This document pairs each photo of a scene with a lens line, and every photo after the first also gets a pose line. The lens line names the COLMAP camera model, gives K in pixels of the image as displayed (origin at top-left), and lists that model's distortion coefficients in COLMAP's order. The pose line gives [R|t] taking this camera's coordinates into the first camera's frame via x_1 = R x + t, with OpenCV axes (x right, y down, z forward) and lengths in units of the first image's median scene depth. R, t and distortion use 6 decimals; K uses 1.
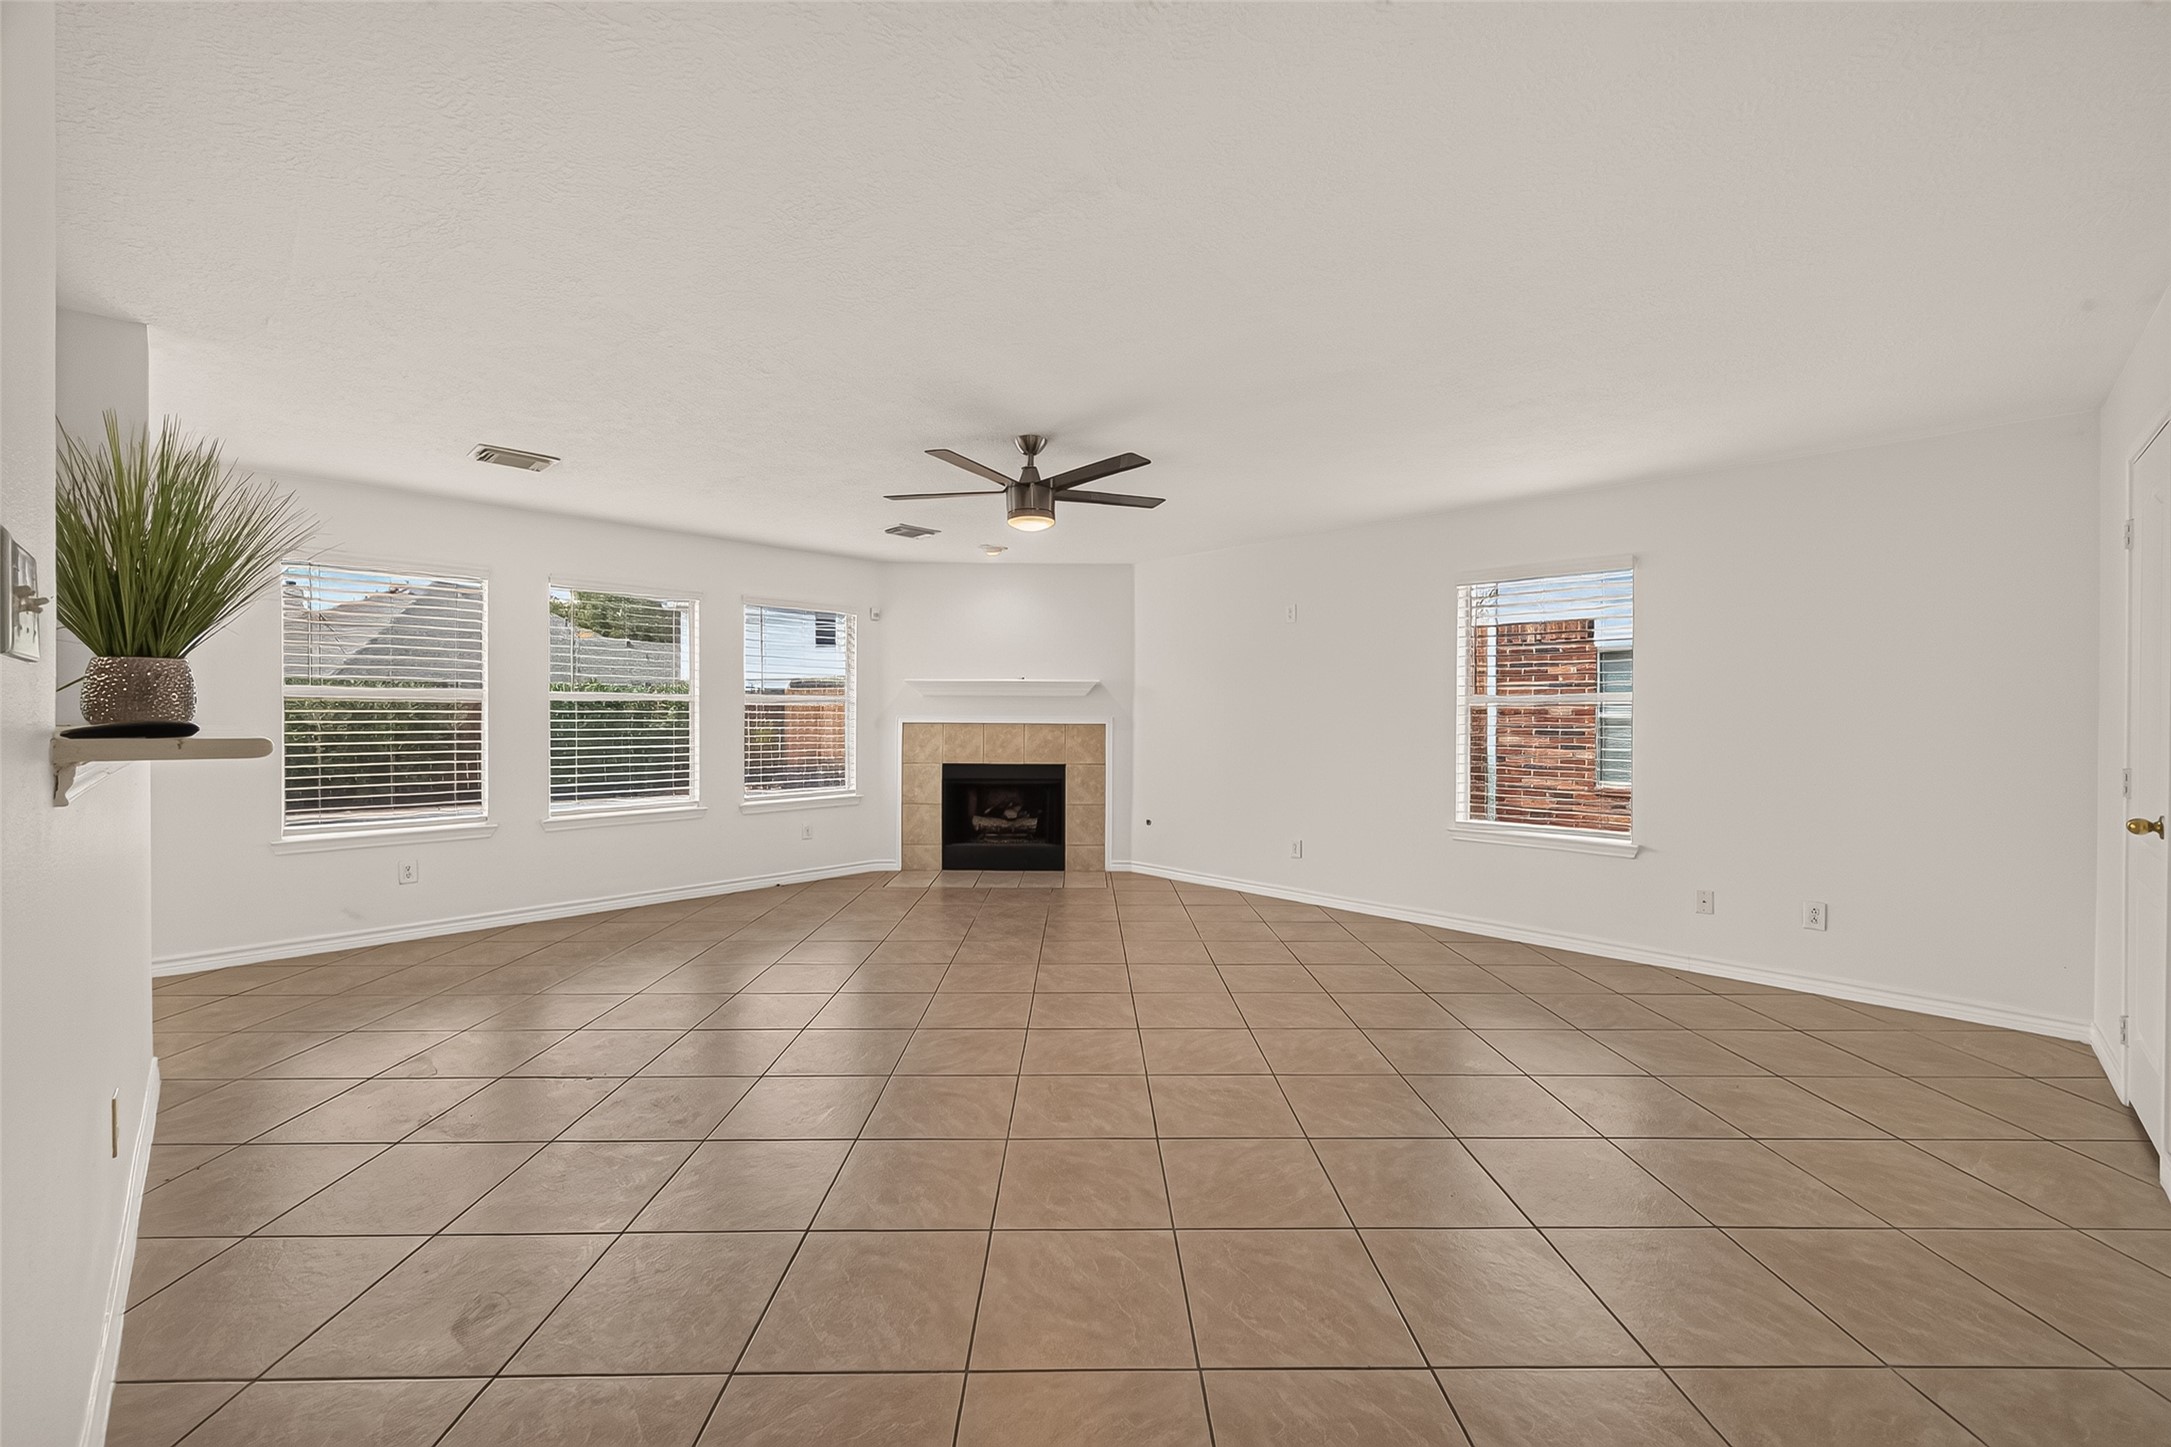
lens RADIAL K [[853.4, 0, 1092.9], [0, 853.4, 720.3], [0, 0, 1]] dist [0.001698, 0.000089]
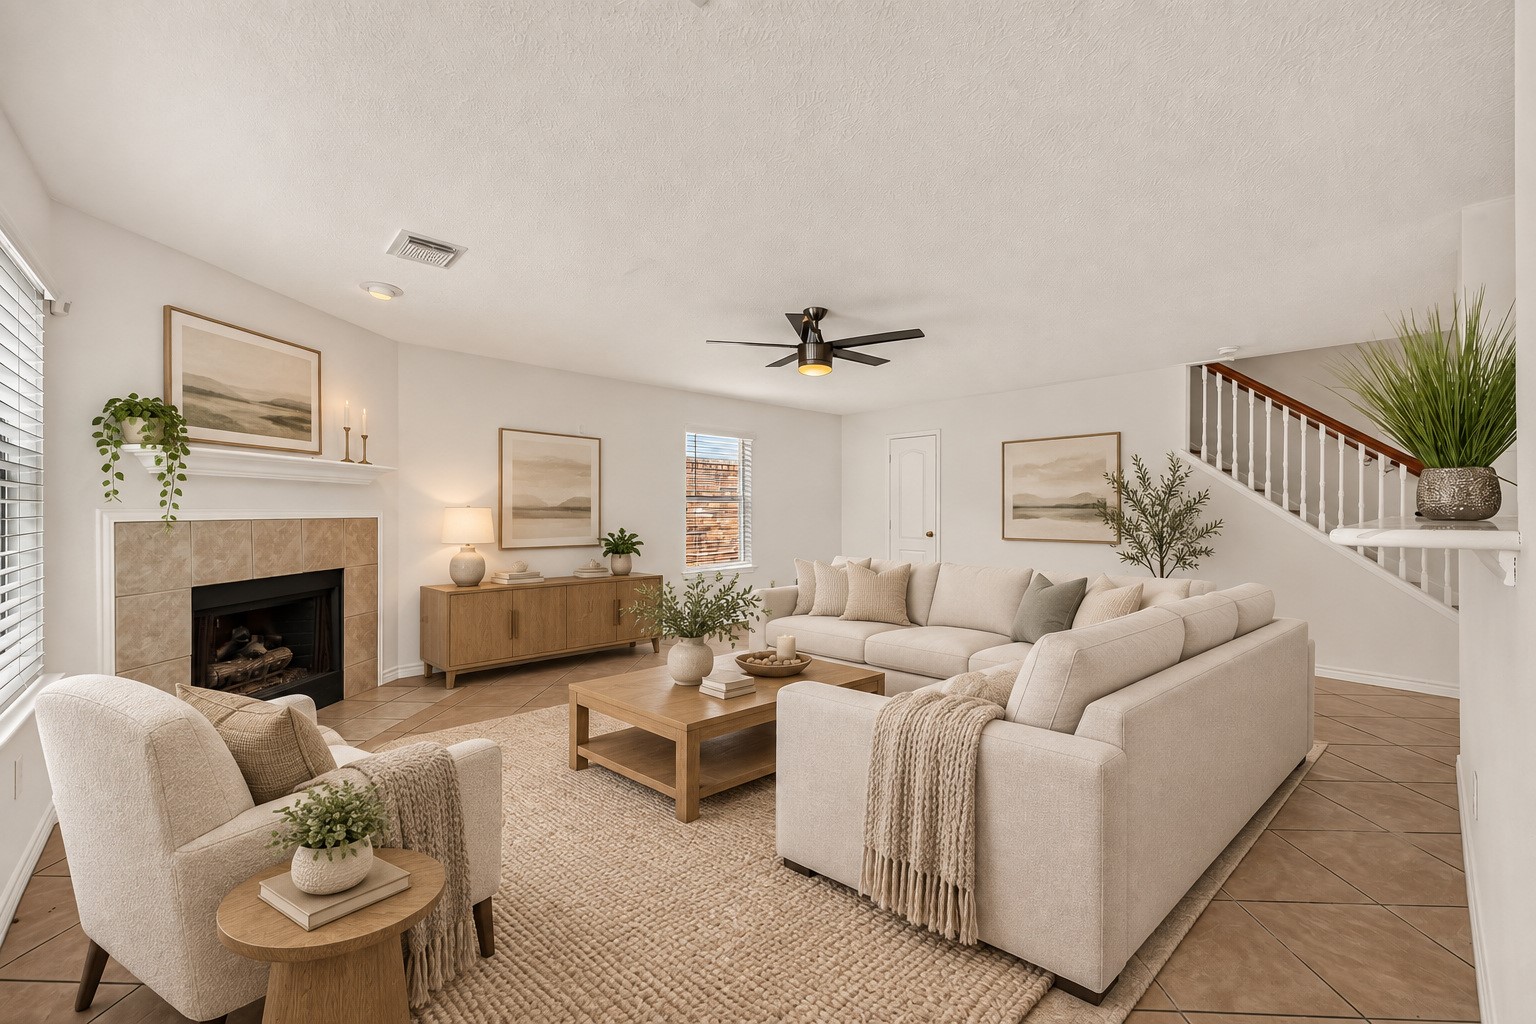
lens RADIAL K [[635.9, 0, 767.9], [0, 635.9, 496.9], [0, 0, 1]] dist [0.001602, 0.000161]
pose [[0.096039, 0.008137, 0.995344, -0.592437], [0.006258, 0.999942, -0.008778, -0.007958], [-0.995358, 0.007072, 0.095982, 0.542546]]
